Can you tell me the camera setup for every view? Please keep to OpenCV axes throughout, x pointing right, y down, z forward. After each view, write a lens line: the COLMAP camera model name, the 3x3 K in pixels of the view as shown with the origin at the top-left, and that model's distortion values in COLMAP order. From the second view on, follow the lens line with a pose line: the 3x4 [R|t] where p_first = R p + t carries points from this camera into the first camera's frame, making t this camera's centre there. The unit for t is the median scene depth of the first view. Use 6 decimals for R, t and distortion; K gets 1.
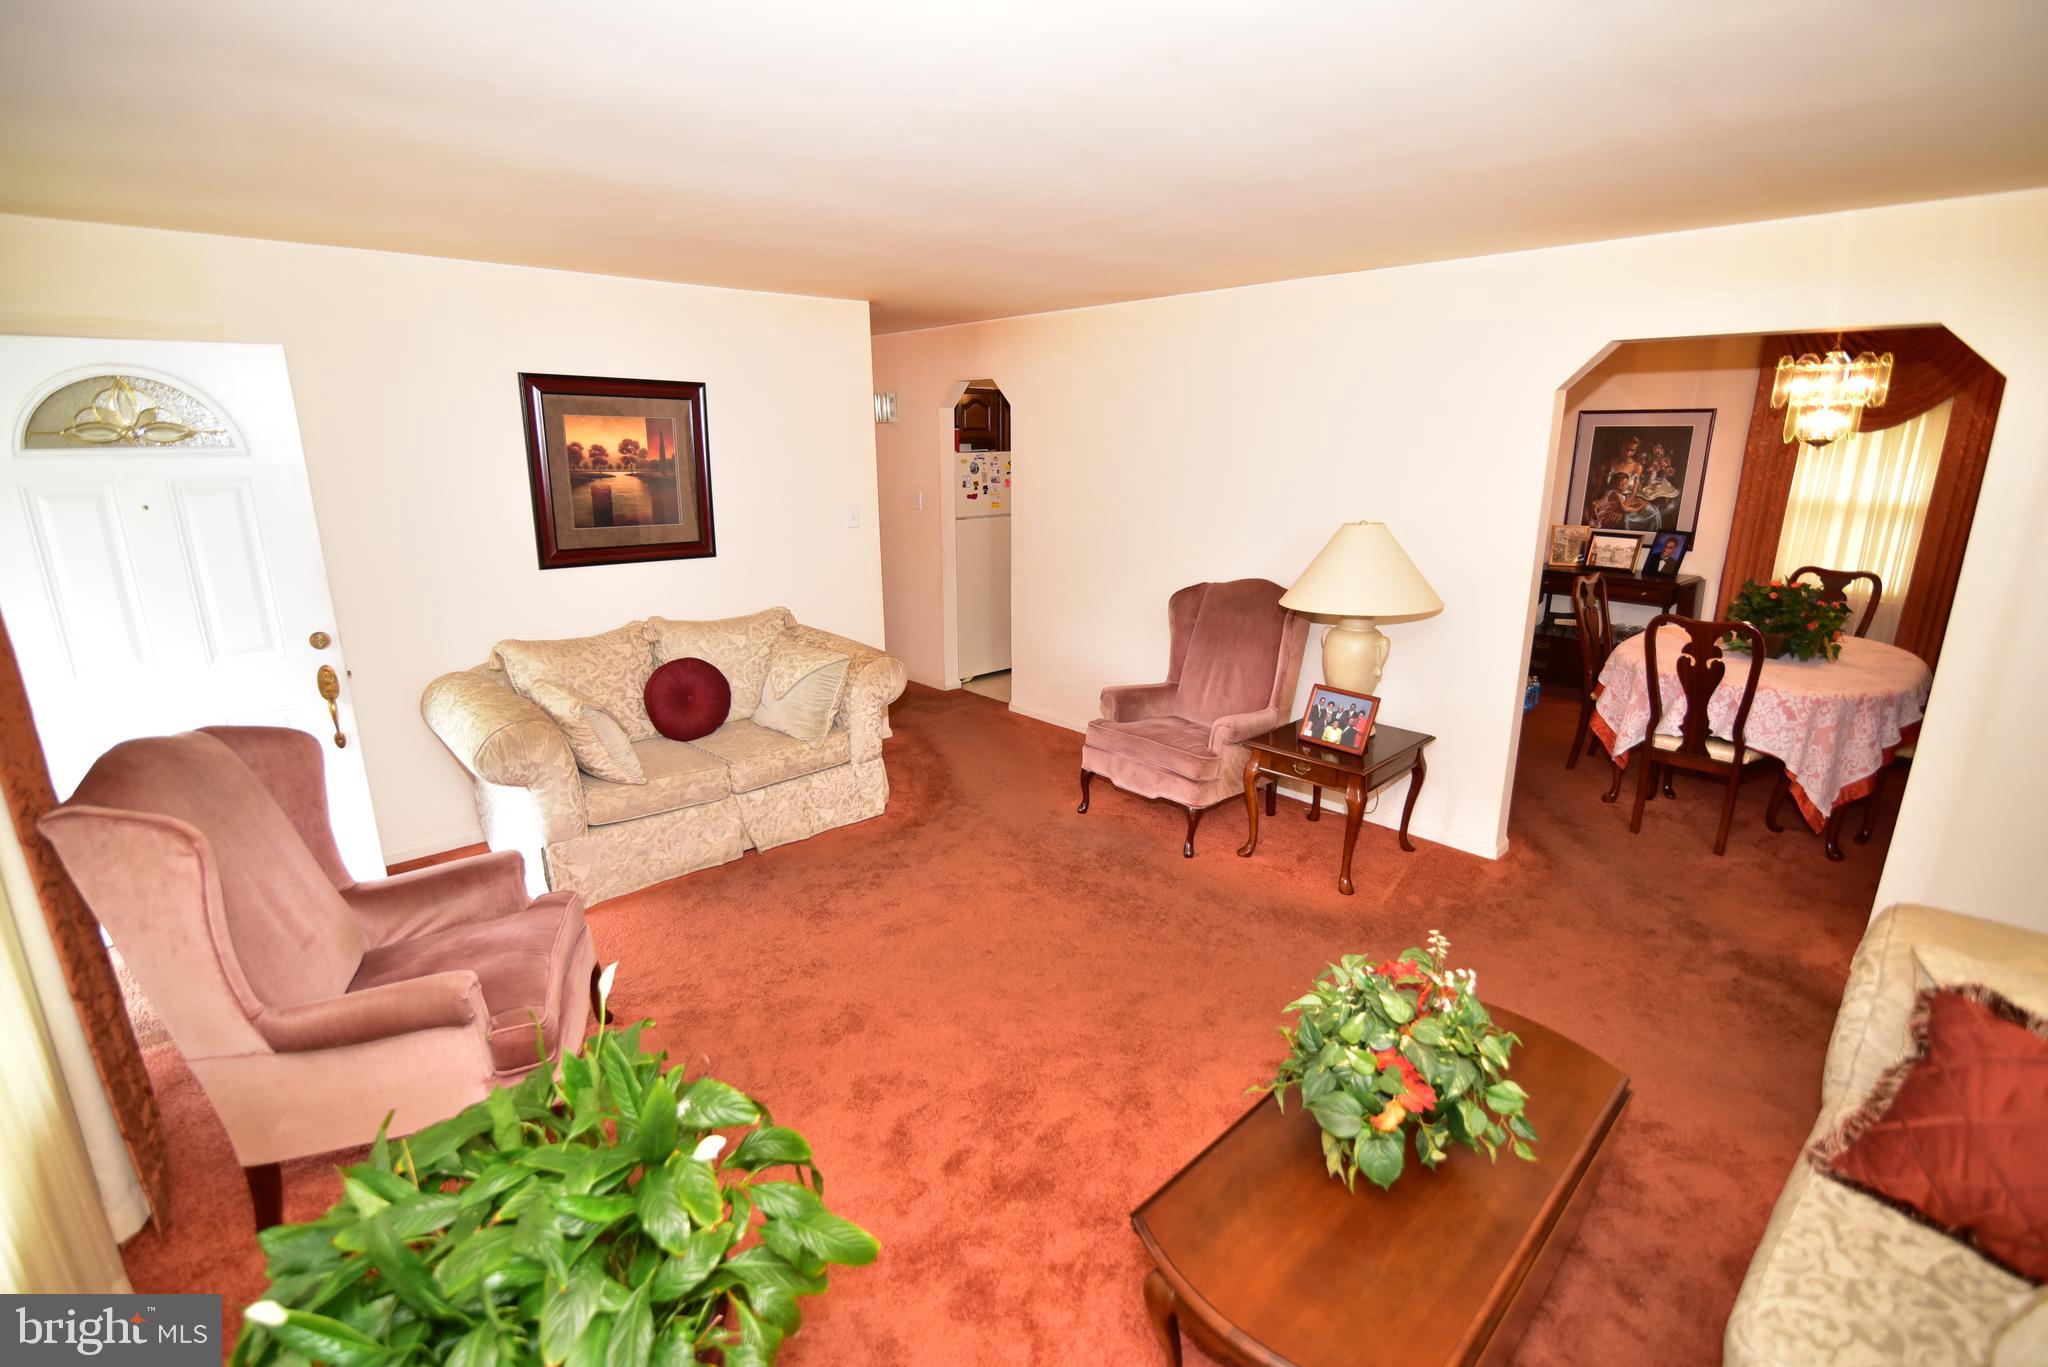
lens RADIAL K [[941.6, 0, 1024.0], [0, 941.6, 683.5], [0, 0, 1]] dist [-0.001397, -0.000071]
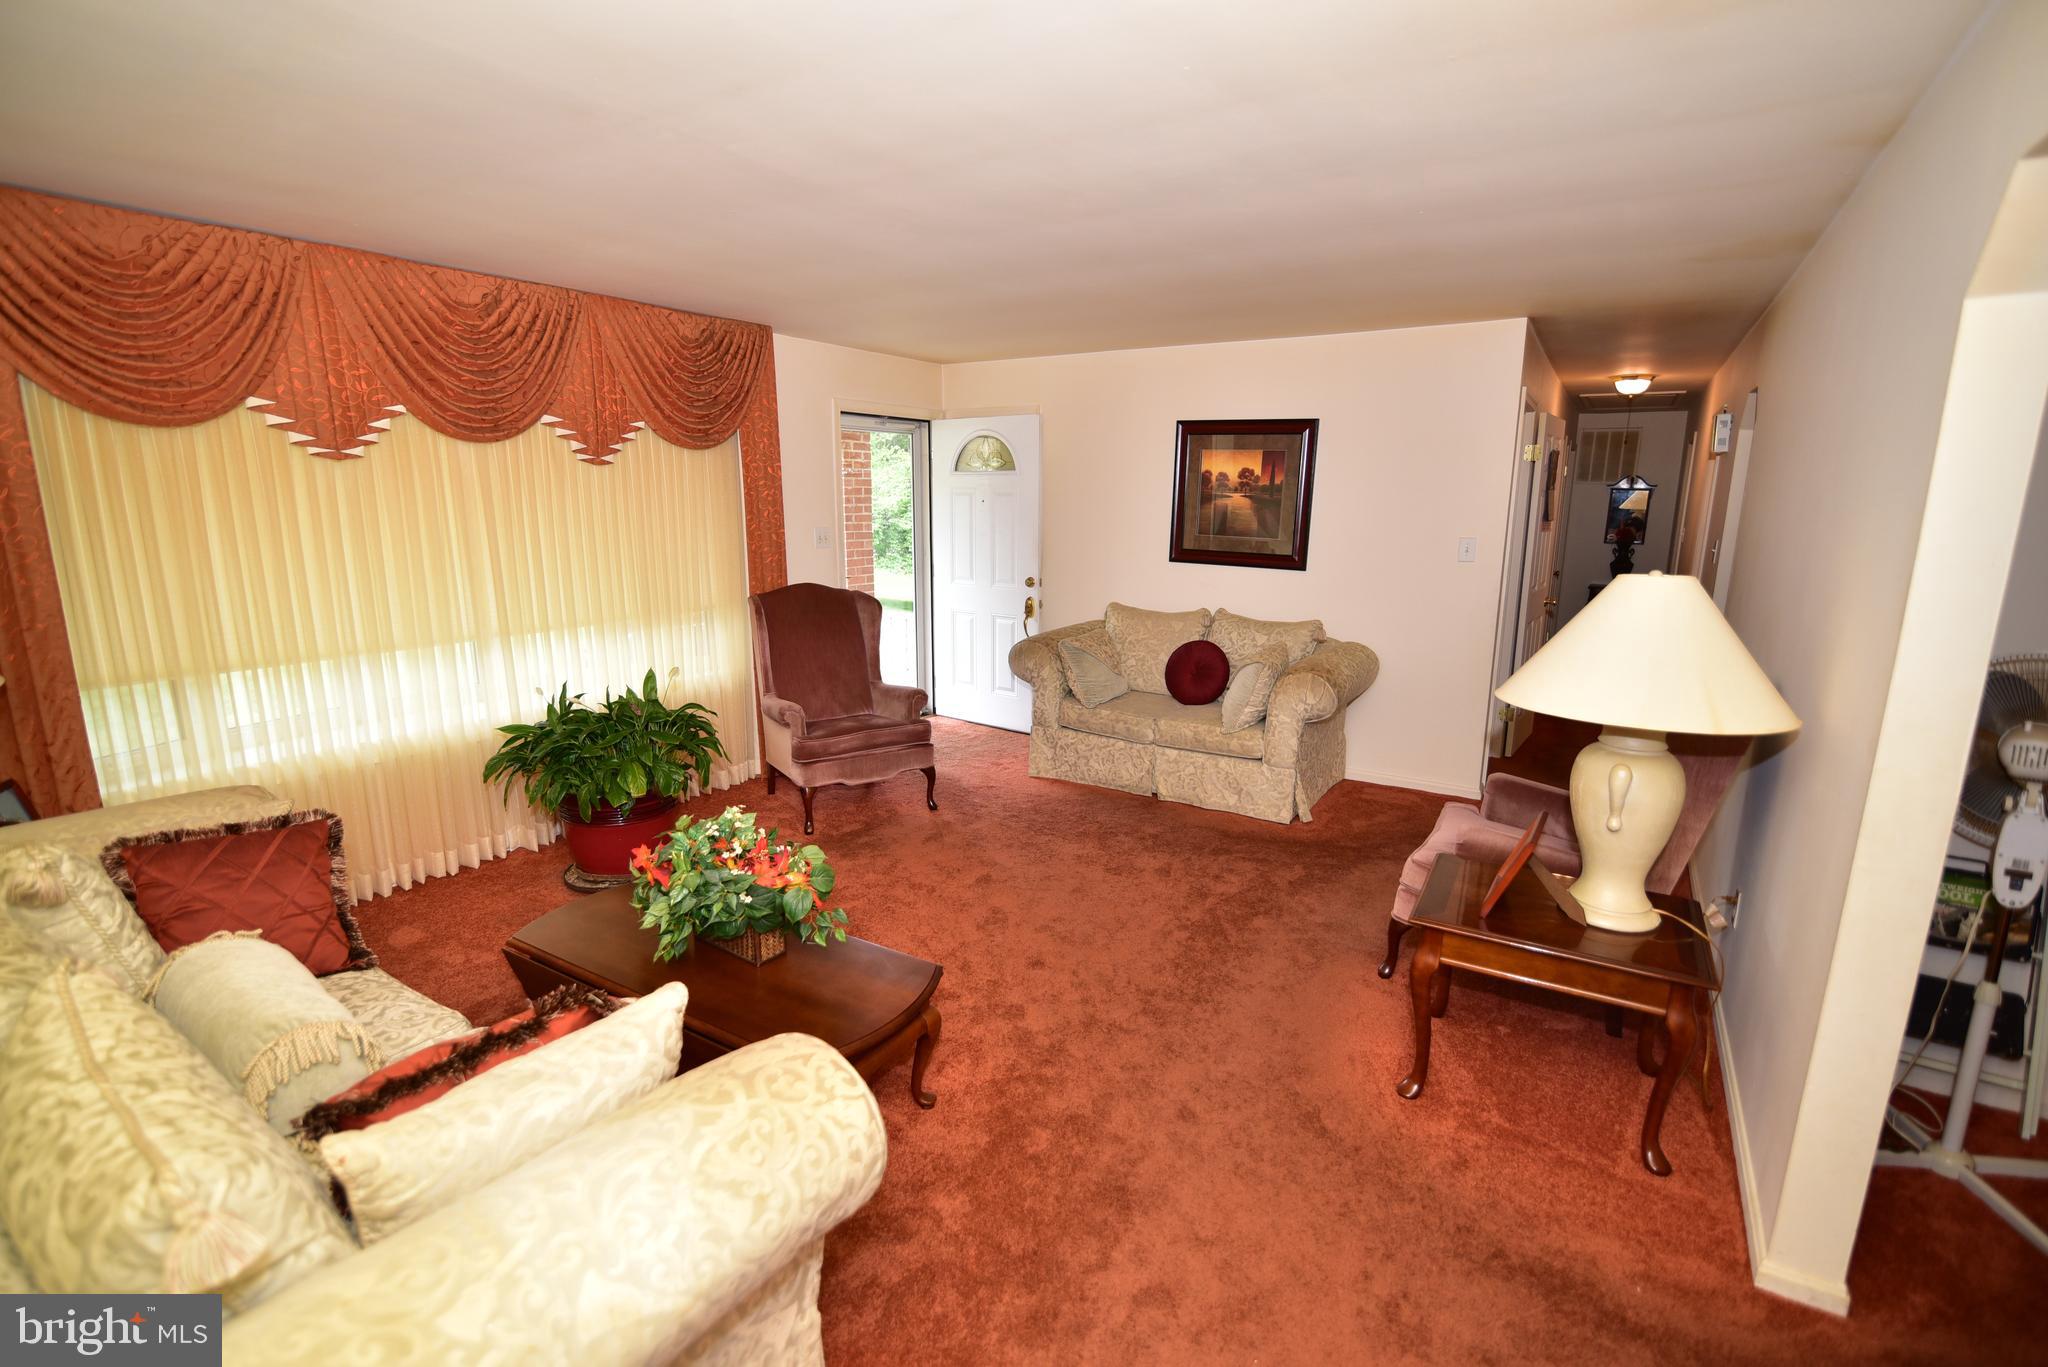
lens RADIAL K [[941.6, 0, 1024.0], [0, 941.6, 683.5], [0, 0, 1]] dist [-0.001397, -0.000071]
pose [[0.266133, 0.199795, -0.943003, 0.756649], [-0.253774, 0.958295, 0.131415, -0.075322], [0.929931, 0.204336, 0.305737, 0.407629]]
